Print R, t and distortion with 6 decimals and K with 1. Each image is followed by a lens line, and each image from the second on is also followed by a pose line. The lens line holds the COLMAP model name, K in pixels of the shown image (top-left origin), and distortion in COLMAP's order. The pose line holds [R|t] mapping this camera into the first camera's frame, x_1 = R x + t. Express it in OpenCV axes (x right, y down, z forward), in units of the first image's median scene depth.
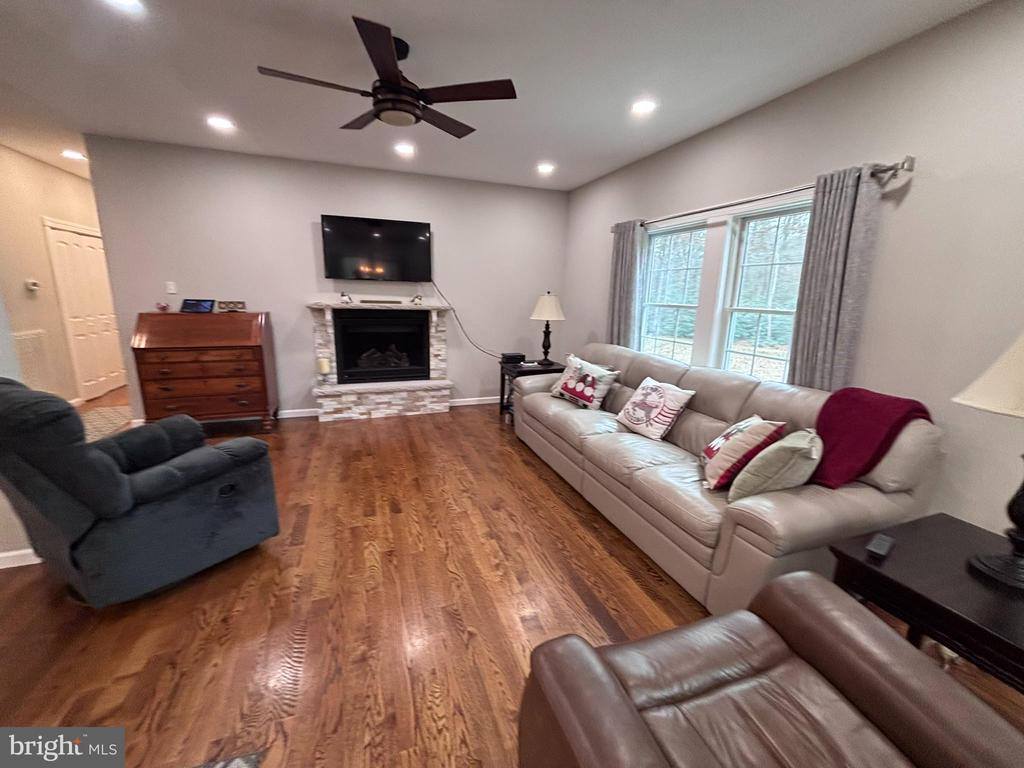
lens RADIAL K [[412.7, 0, 512.8], [0, 412.7, 382.9], [0, 0, 1]] dist [-0.000620, -0.000595]
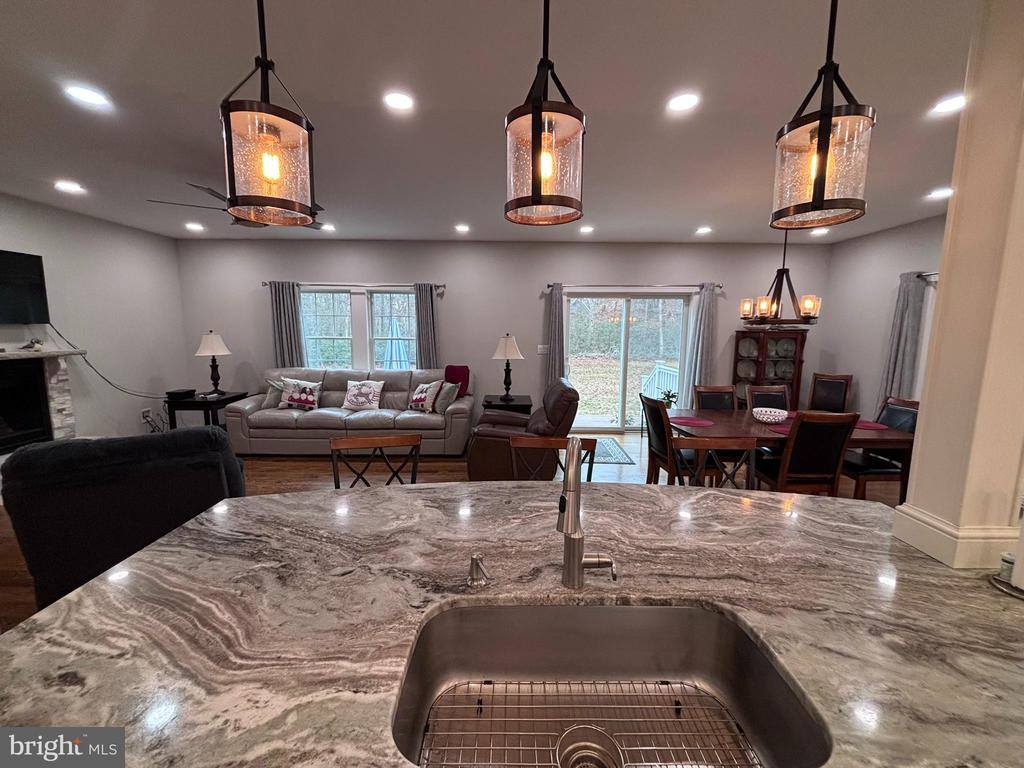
lens RADIAL K [[412.7, 0, 512.3], [0, 412.7, 383.1], [0, 0, 1]] dist [-0.000620, -0.000595]
pose [[0.342689, -0.148853, 0.927581, -1.032936], [0.201956, 0.975955, 0.082005, -0.007581], [-0.917484, 0.159229, 0.364511, -0.233707]]
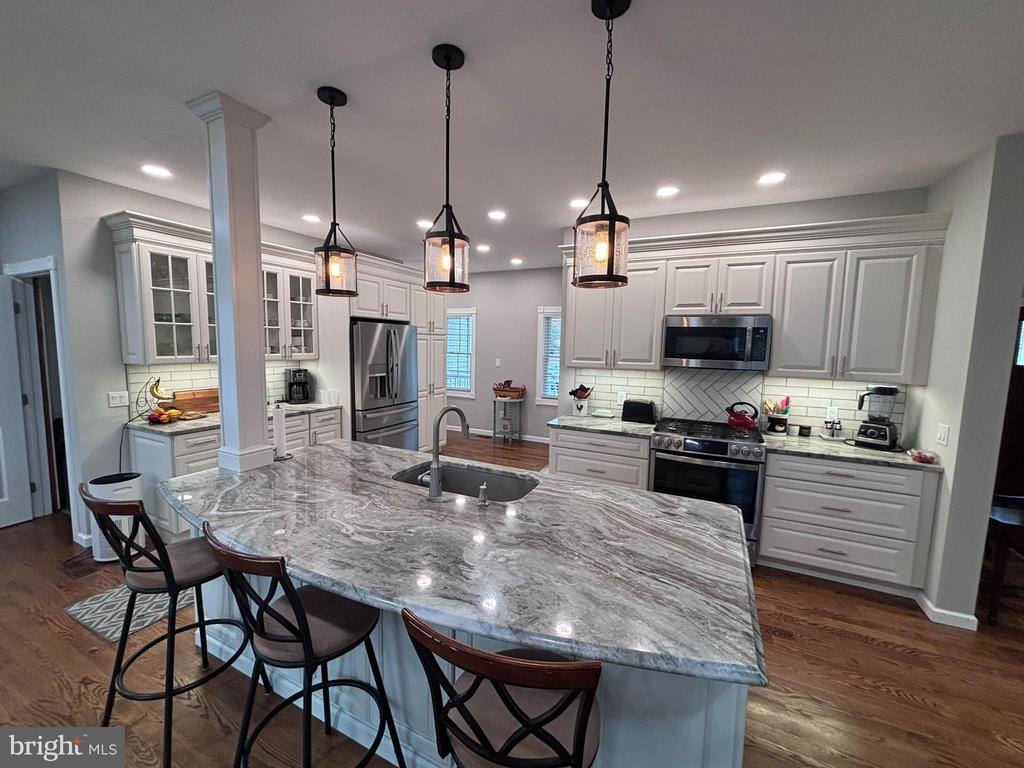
lens RADIAL K [[412.7, 0, 511.4], [0, 412.7, 380.7], [0, 0, 1]] dist [-0.000620, -0.000595]
pose [[-0.724488, 0.024997, -0.688834, -0.398125], [-0.184850, 0.955691, 0.229098, -0.126659], [0.664039, 0.293310, -0.687766, 0.306603]]
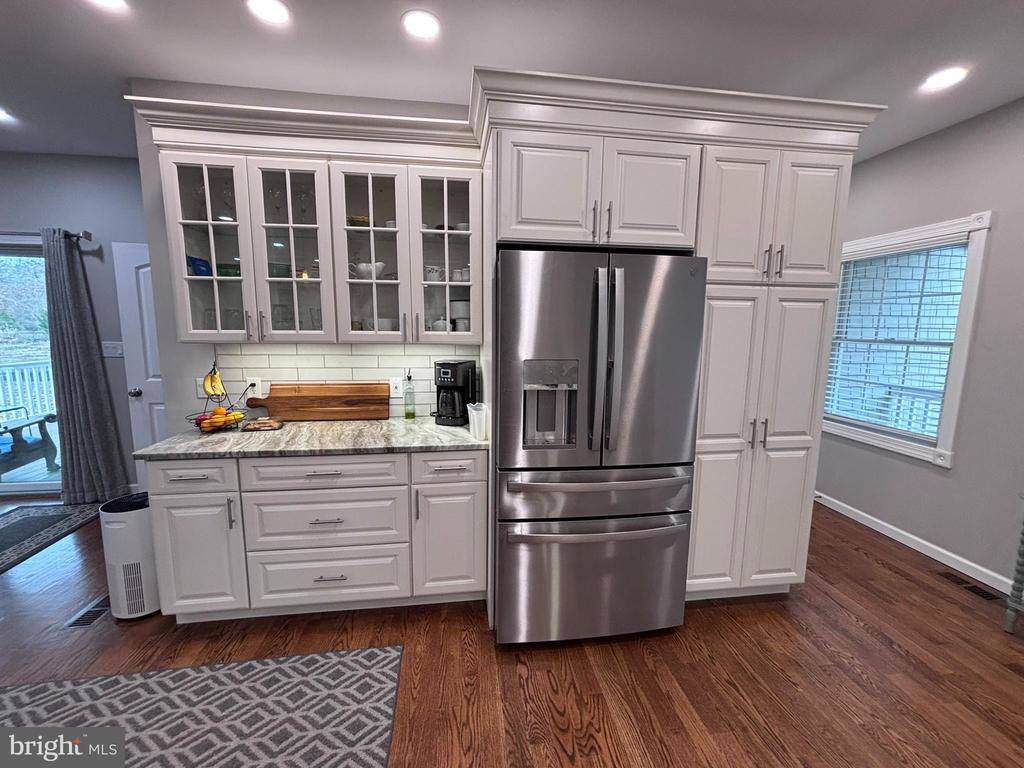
lens RADIAL K [[412.7, 0, 513.2], [0, 412.7, 382.9], [0, 0, 1]] dist [-0.000620, -0.000595]
pose [[-0.977059, -0.064159, 0.203074, -1.101245], [0.010866, 0.937282, 0.348402, 0.063403], [-0.212691, 0.342616, -0.915083, -0.459381]]
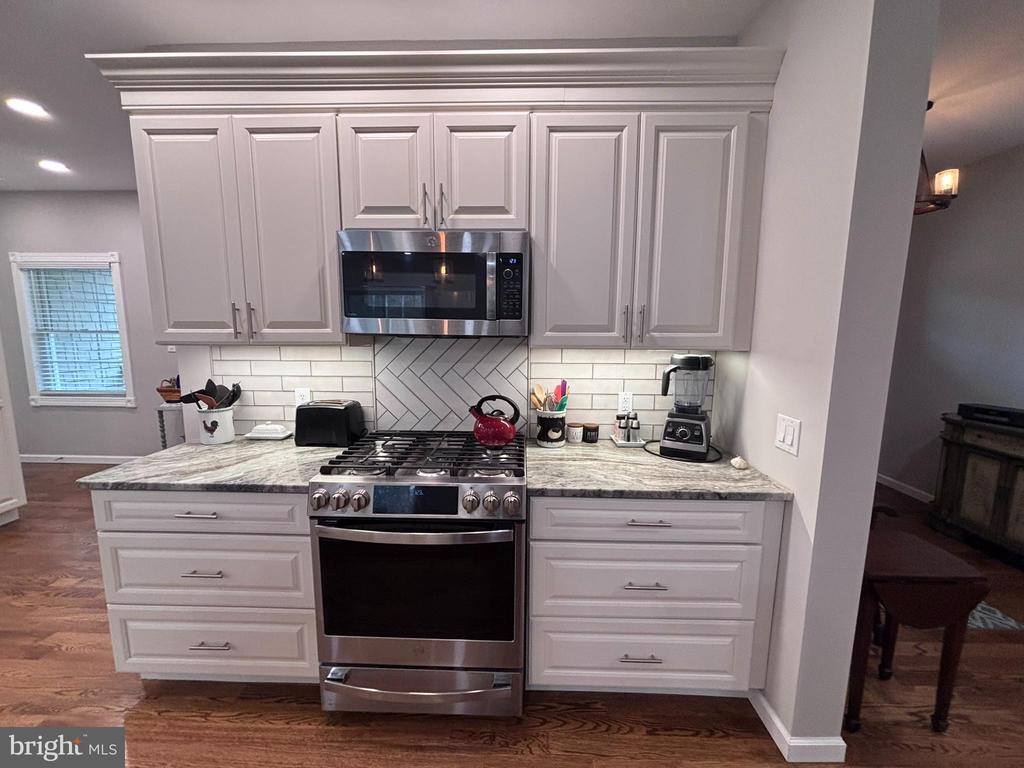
lens RADIAL K [[412.7, 0, 507.4], [0, 412.7, 380.7], [0, 0, 1]] dist [-0.000620, -0.000595]
pose [[-0.378895, 0.095583, -0.920491, -1.022103], [-0.212066, 0.959217, 0.186895, -0.075075], [0.900815, 0.266019, -0.343172, 0.200652]]
